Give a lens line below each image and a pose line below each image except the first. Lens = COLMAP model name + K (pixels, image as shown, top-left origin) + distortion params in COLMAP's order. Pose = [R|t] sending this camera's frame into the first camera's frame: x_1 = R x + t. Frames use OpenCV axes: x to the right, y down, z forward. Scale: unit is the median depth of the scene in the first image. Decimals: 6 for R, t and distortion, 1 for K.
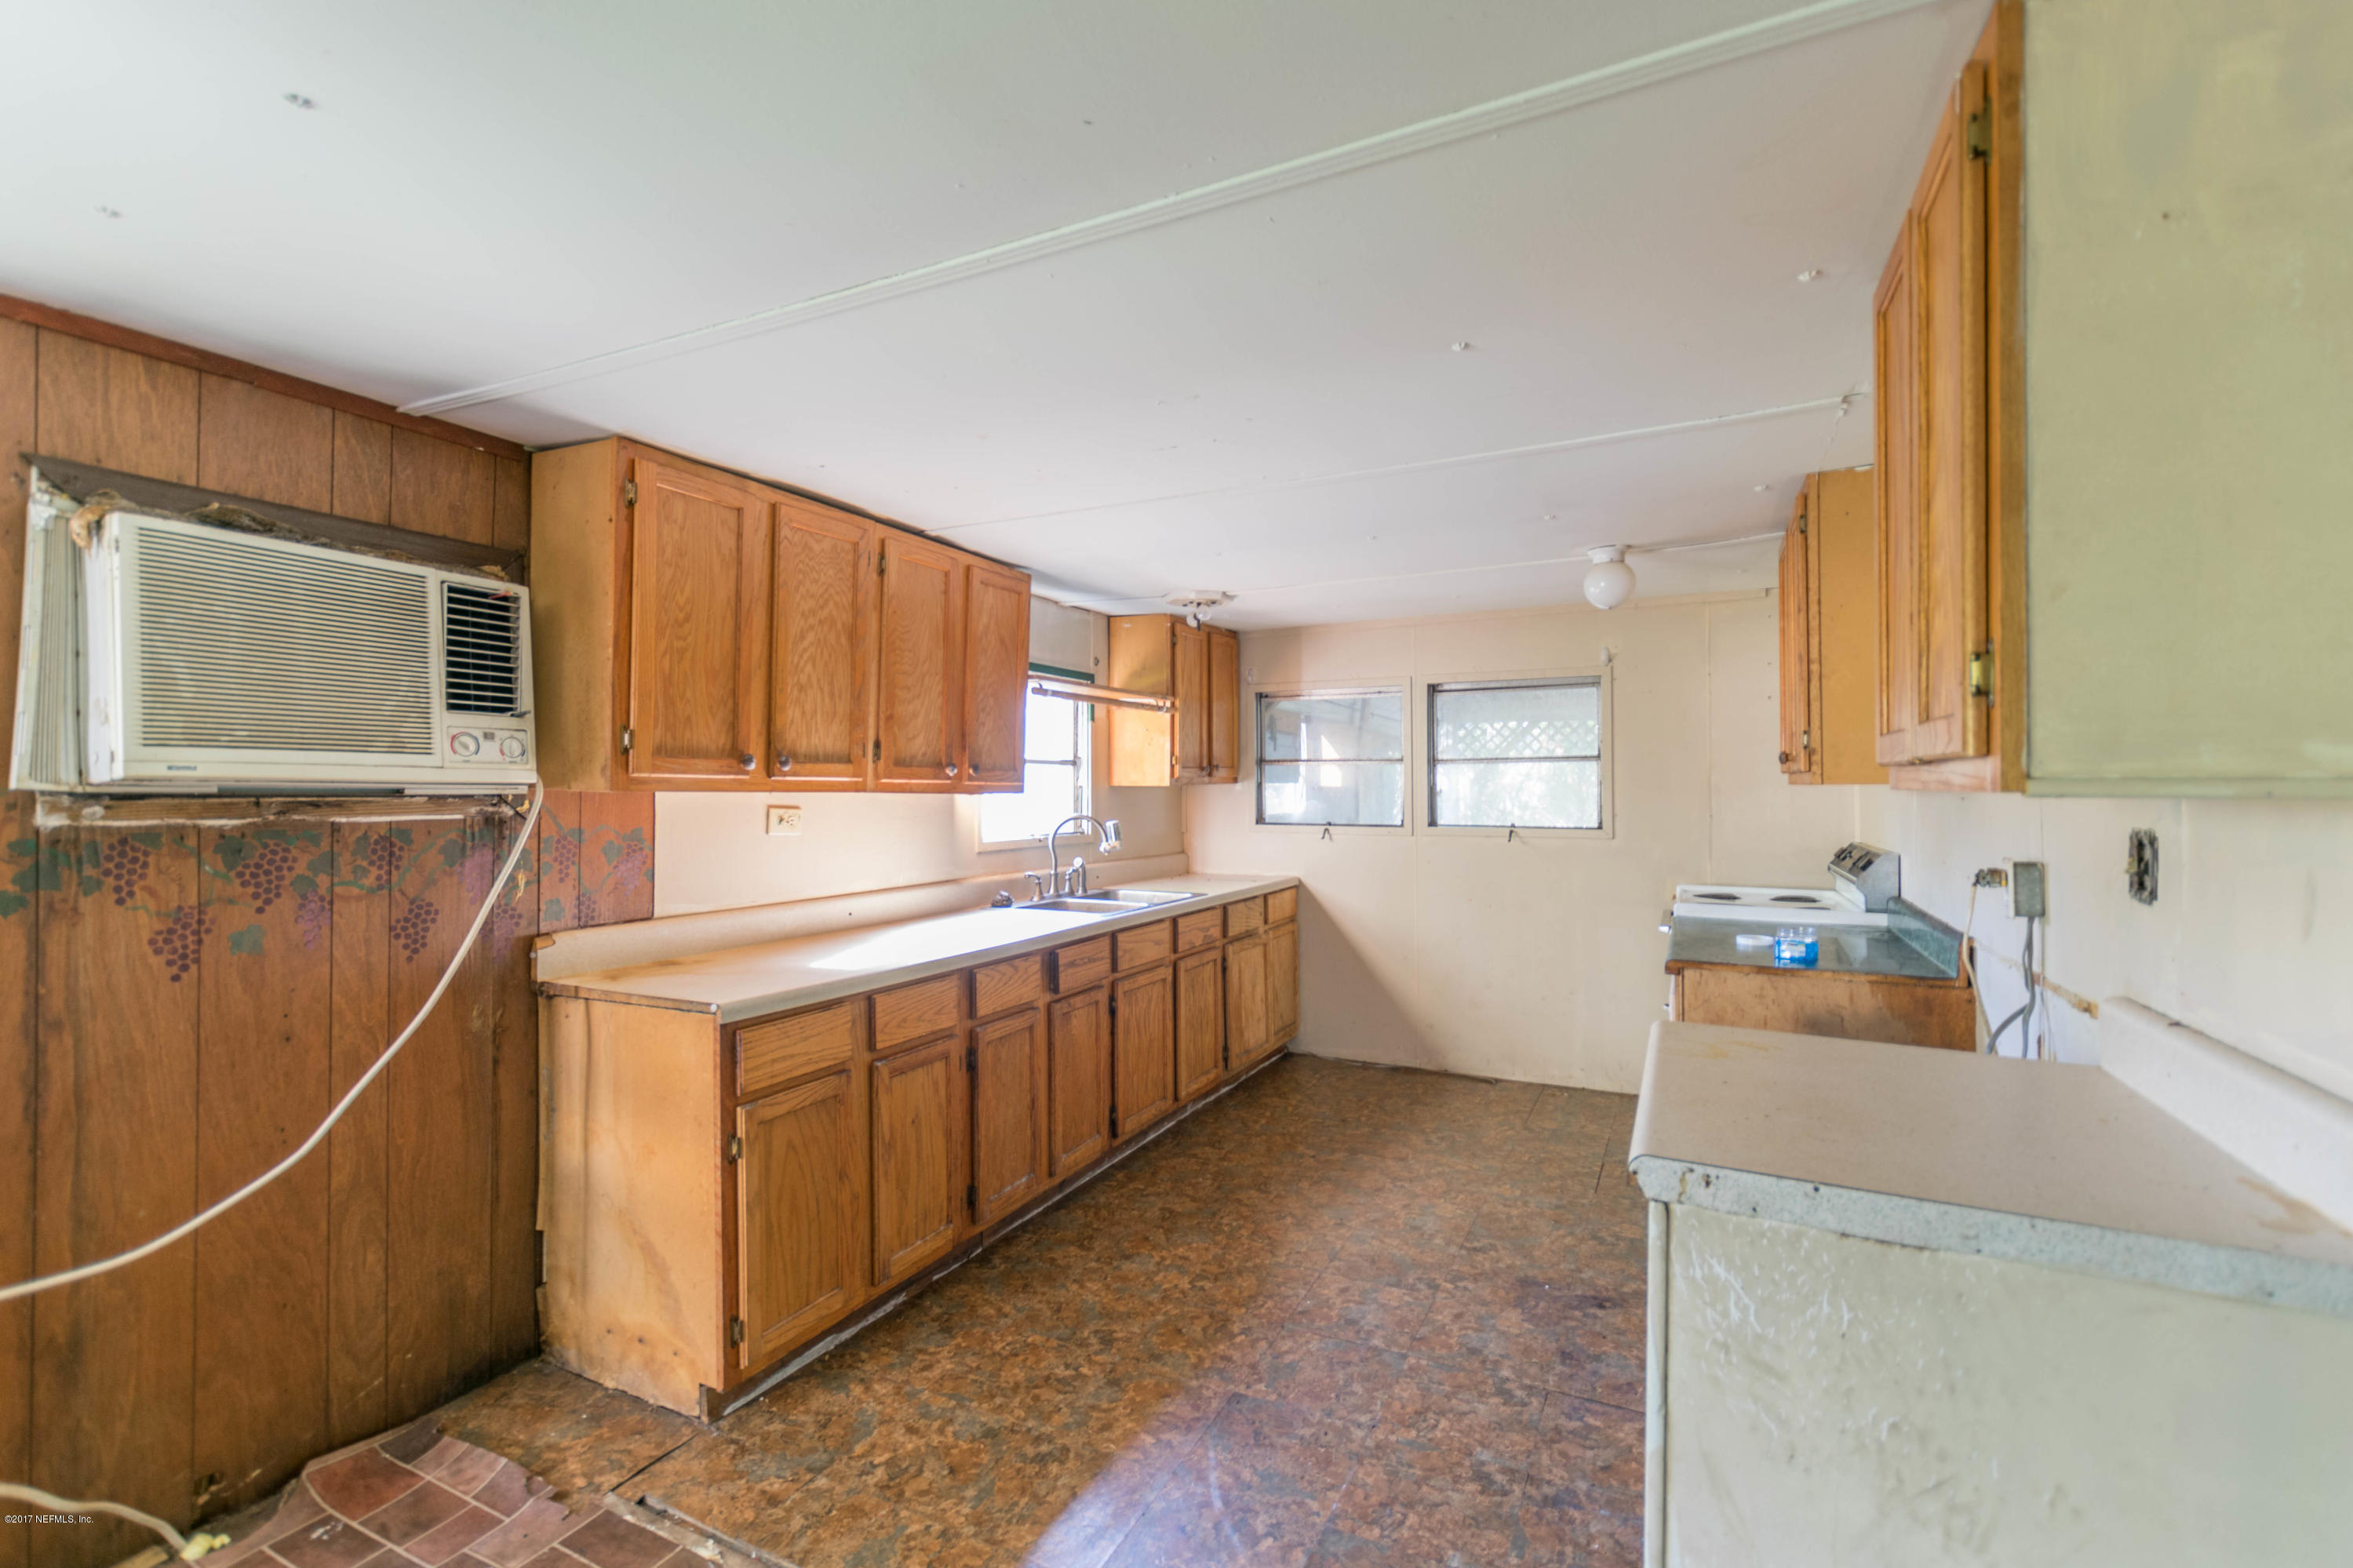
lens RADIAL K [[1025.8, 0, 1186.0], [0, 1025.8, 787.9], [0, 0, 1]] dist [0.011242, -0.000002]
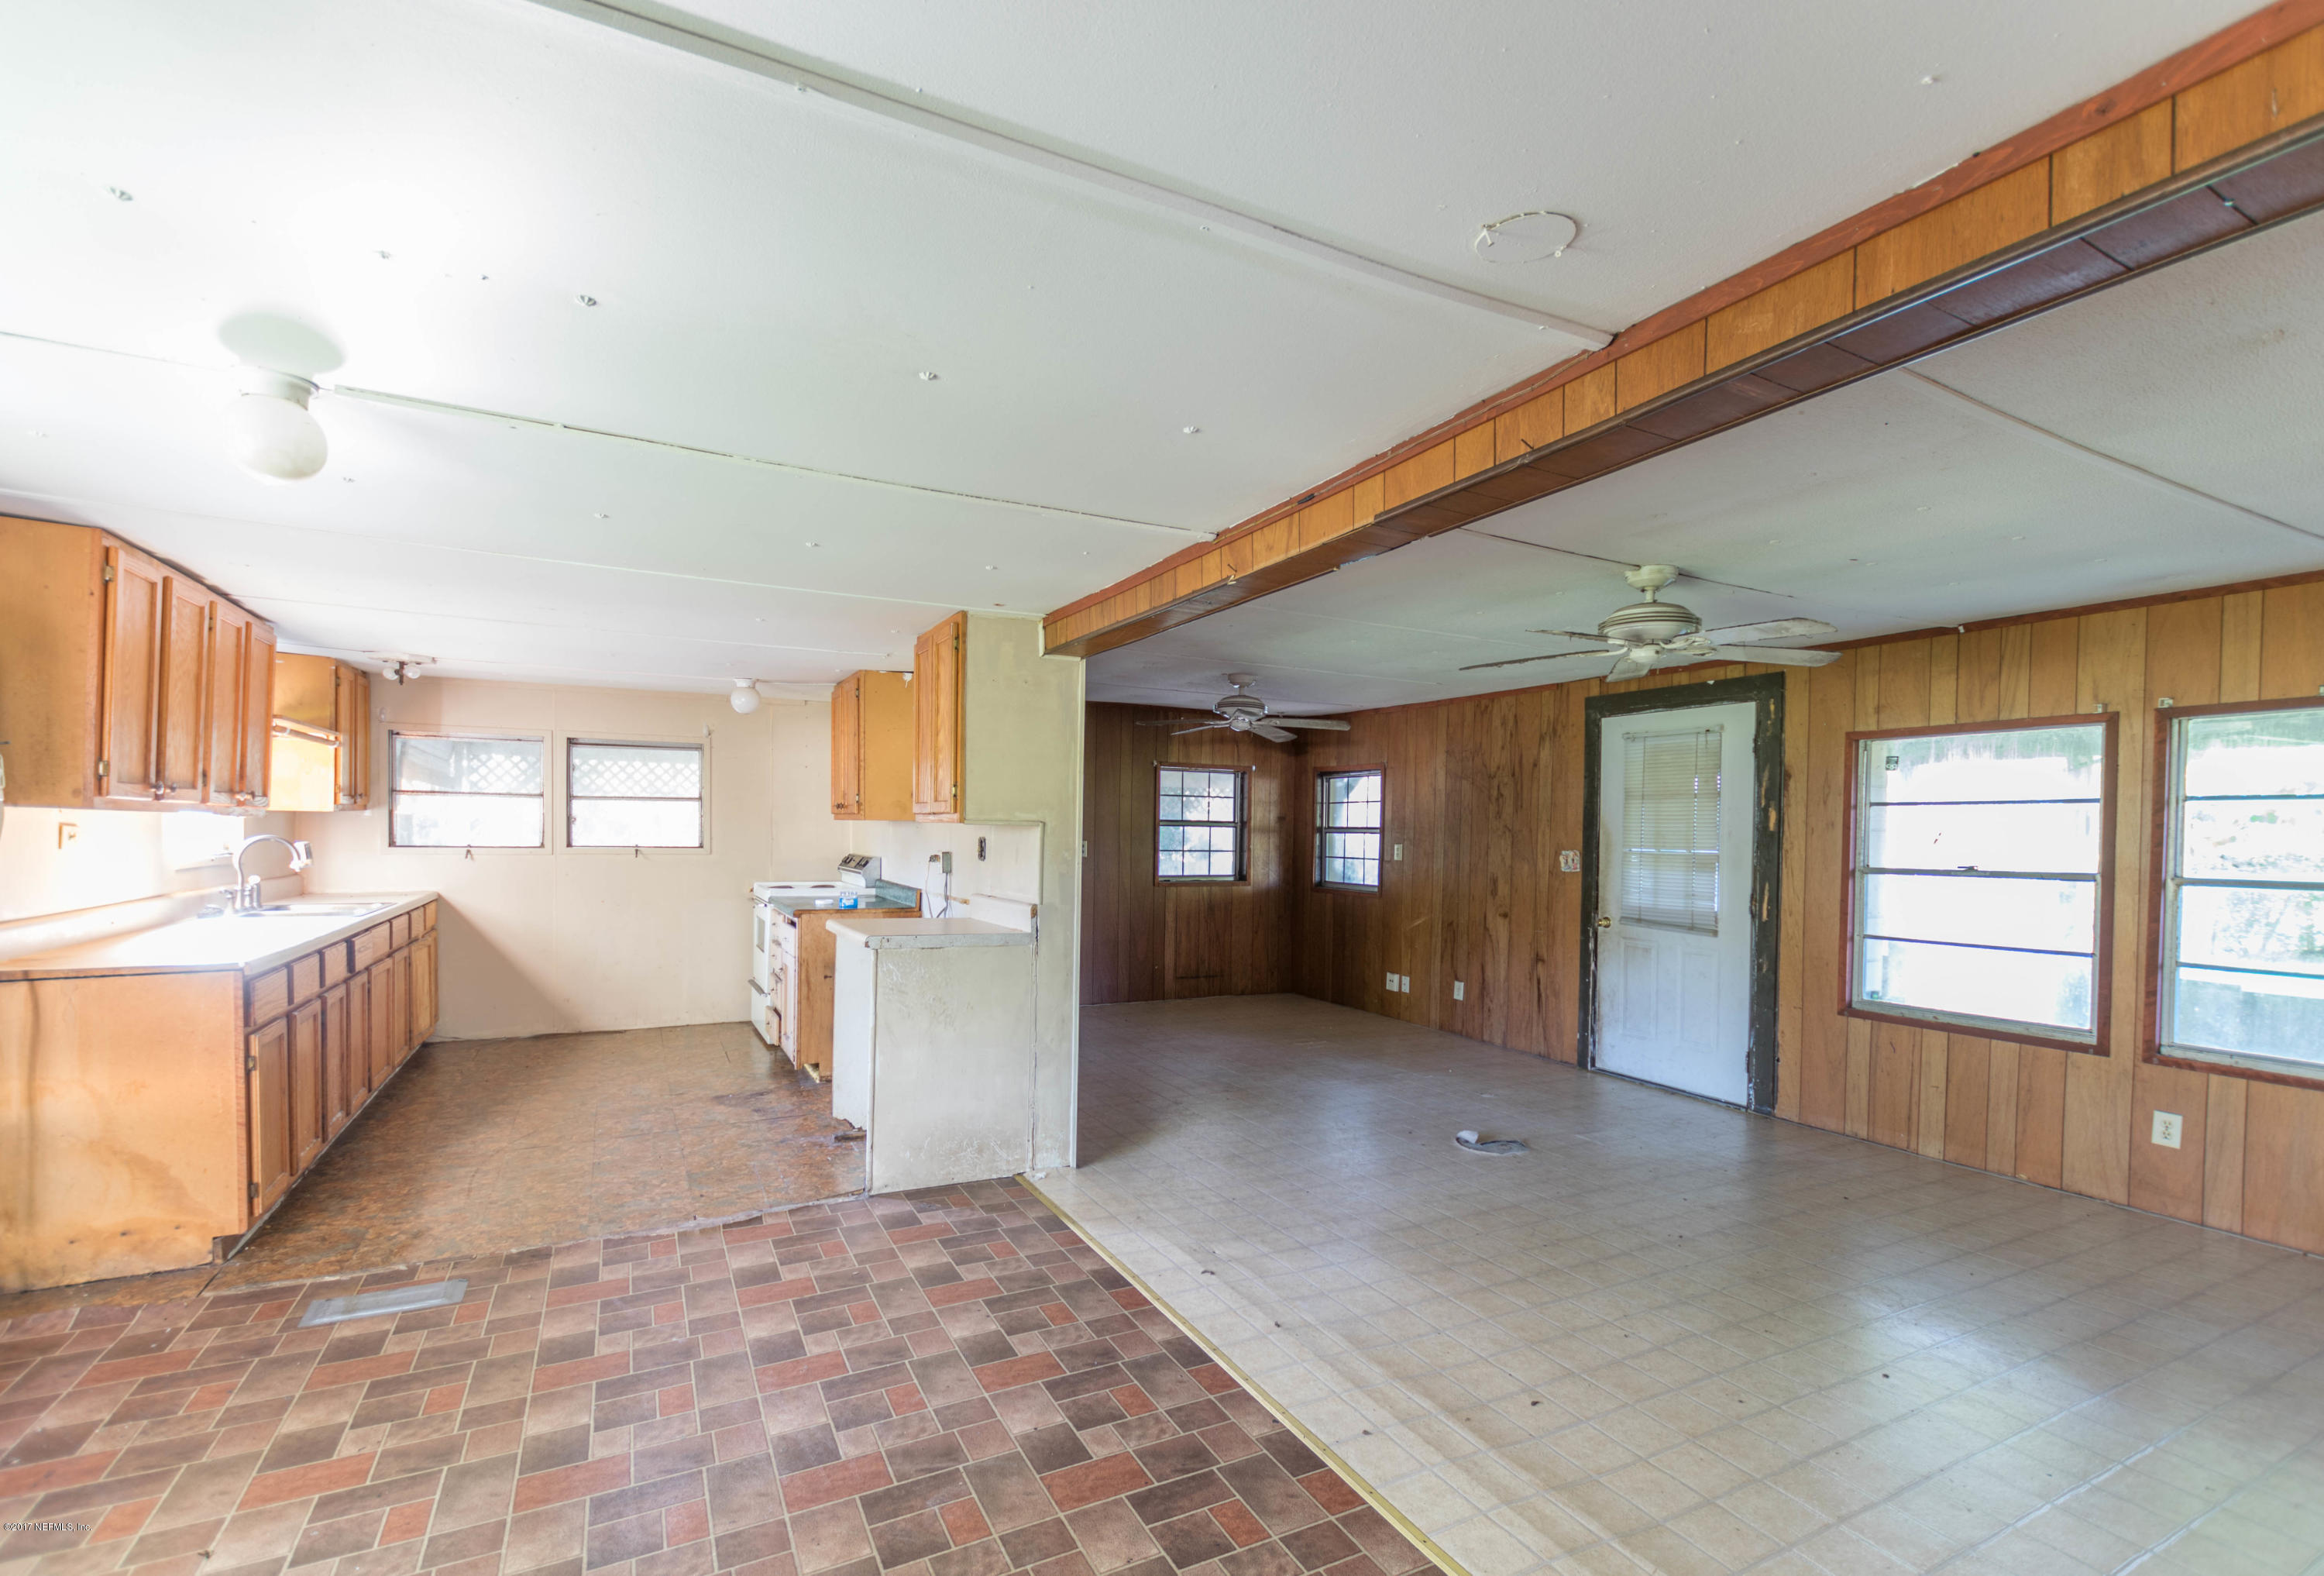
lens RADIAL K [[1035.9, 0, 1169.8], [0, 1035.9, 841.3], [0, 0, 1]] dist [0.000372, -0.000074]
pose [[0.581119, 0.000464, 0.813818, -0.584216], [-0.016190, 0.999809, 0.010991, 0.005114], [-0.813657, -0.019563, 0.581016, -0.577736]]
